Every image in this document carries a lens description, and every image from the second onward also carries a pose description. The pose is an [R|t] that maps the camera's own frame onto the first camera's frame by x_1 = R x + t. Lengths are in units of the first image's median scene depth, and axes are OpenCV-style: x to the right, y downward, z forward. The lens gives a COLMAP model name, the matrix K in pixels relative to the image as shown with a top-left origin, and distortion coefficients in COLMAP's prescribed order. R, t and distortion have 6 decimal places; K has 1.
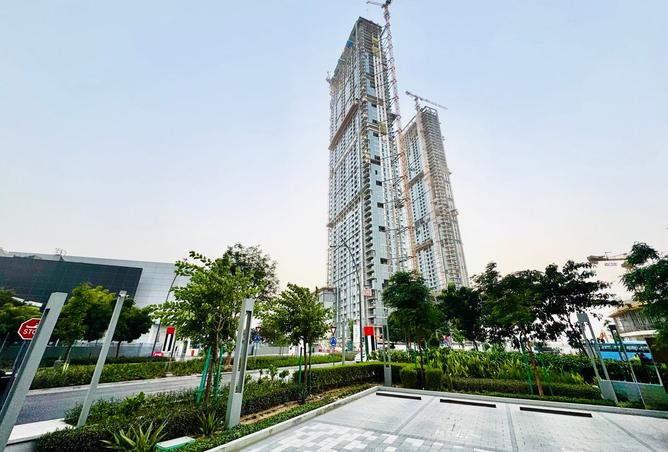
lens RADIAL K [[268.4, 0, 339.2], [0, 268.4, 228.1], [0, 0, 1]] dist [-0.010040, 0.000119]
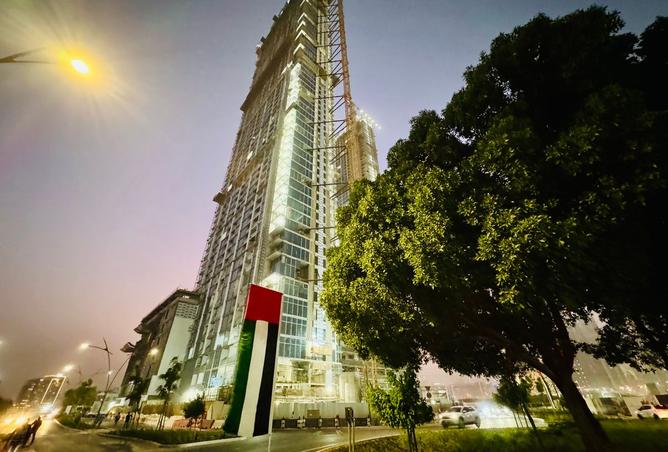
lens RADIAL K [[268.4, 0, 339.2], [0, 268.4, 228.1], [0, 0, 1]] dist [-0.010040, 0.000119]
pose [[0.935503, 0.164319, 0.312783, 0.046824], [-0.108954, 0.976295, -0.187021, 0.152676], [-0.336100, 0.140880, 0.931230, 0.351250]]
